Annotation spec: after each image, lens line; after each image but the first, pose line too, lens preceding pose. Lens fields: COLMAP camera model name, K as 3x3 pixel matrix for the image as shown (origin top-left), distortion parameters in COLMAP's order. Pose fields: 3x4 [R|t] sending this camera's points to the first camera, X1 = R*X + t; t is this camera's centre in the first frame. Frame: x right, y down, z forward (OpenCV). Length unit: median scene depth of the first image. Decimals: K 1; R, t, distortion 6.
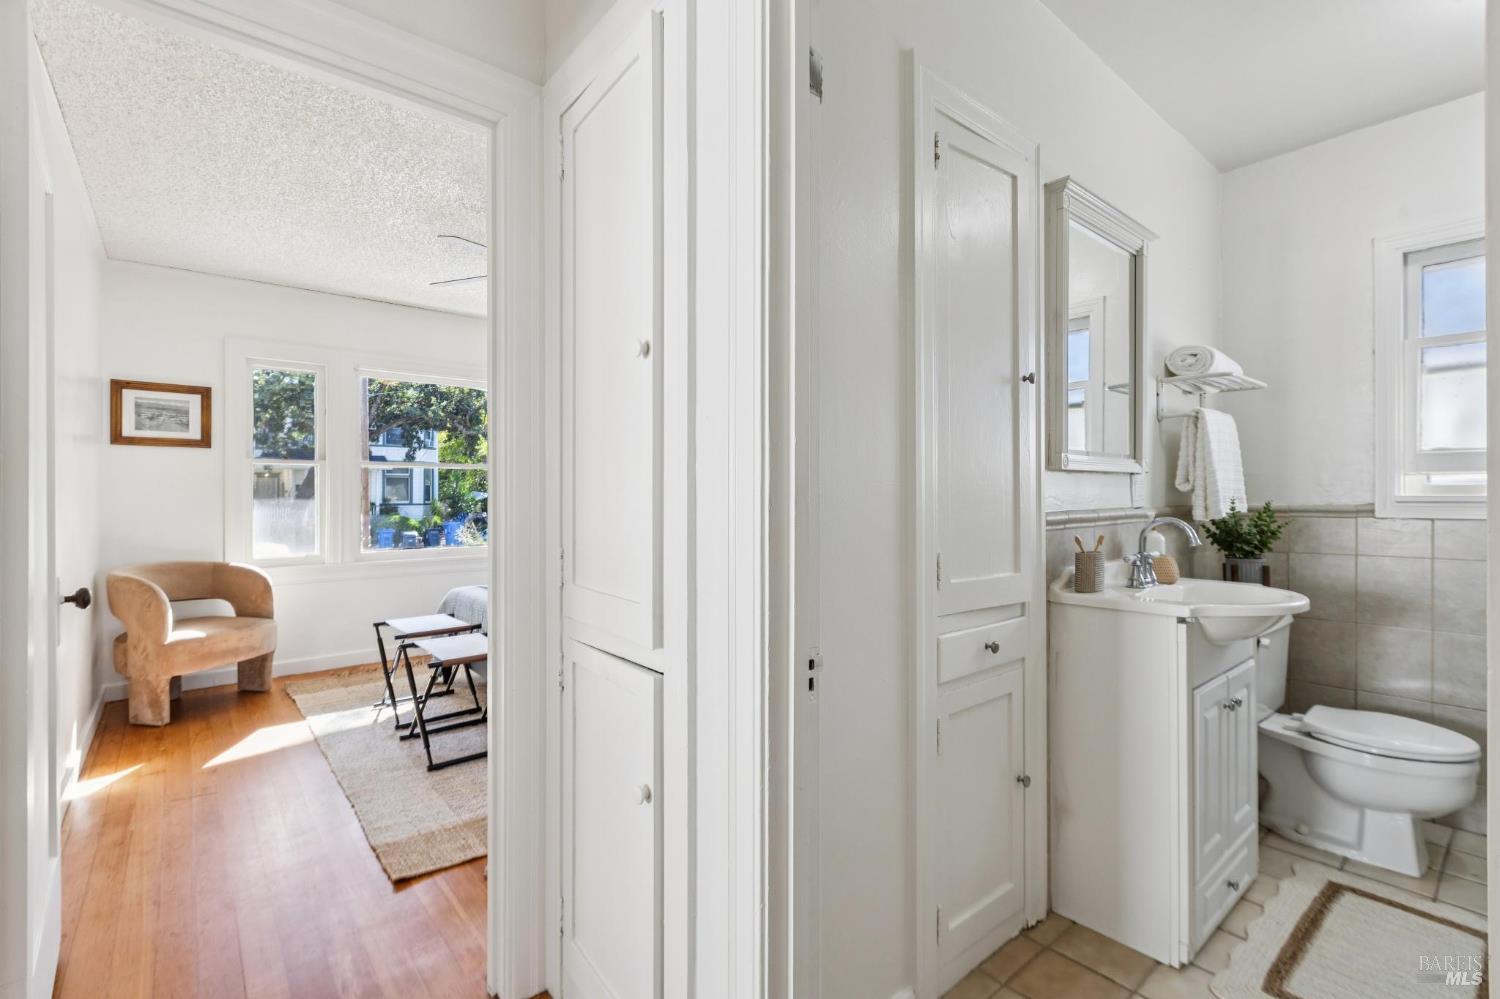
lens RADIAL K [[671.9, 0, 749.2], [0, 671.9, 495.7], [0, 0, 1]] dist [0.002073, -0.002308]
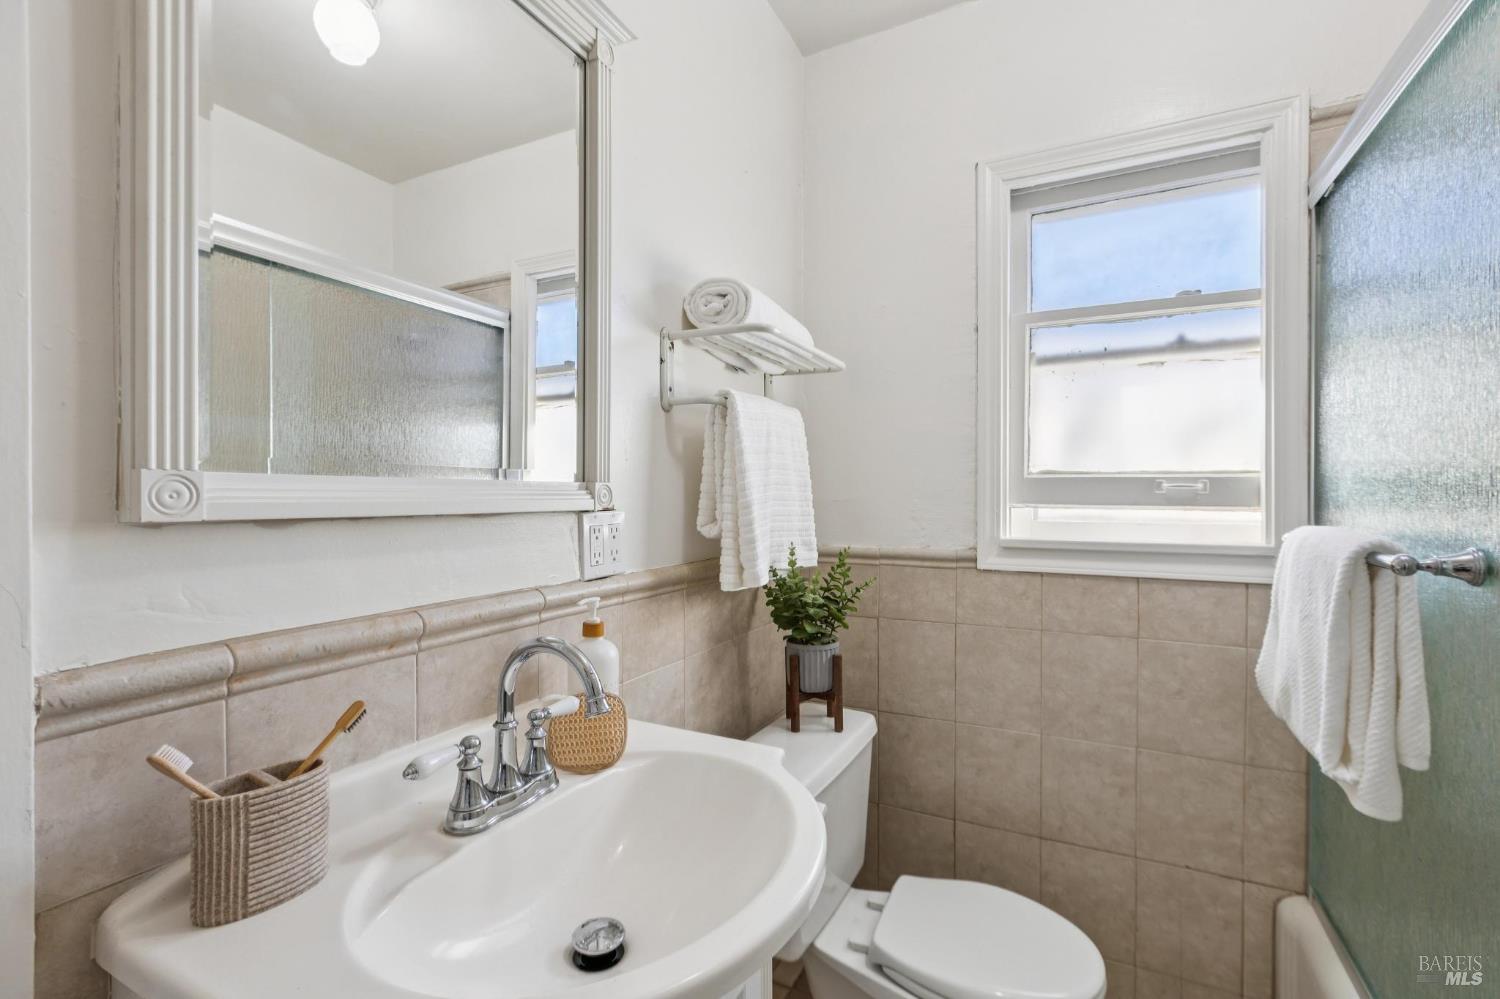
lens RADIAL K [[671.9, 0, 749.0], [0, 671.9, 499.7], [0, 0, 1]] dist [0.002073, -0.002308]
pose [[0.918952, 0.003608, 0.394354, 0.455051], [-0.004454, 0.999989, 0.001230, -0.039069], [-0.394345, -0.002887, 0.918958, 0.470179]]
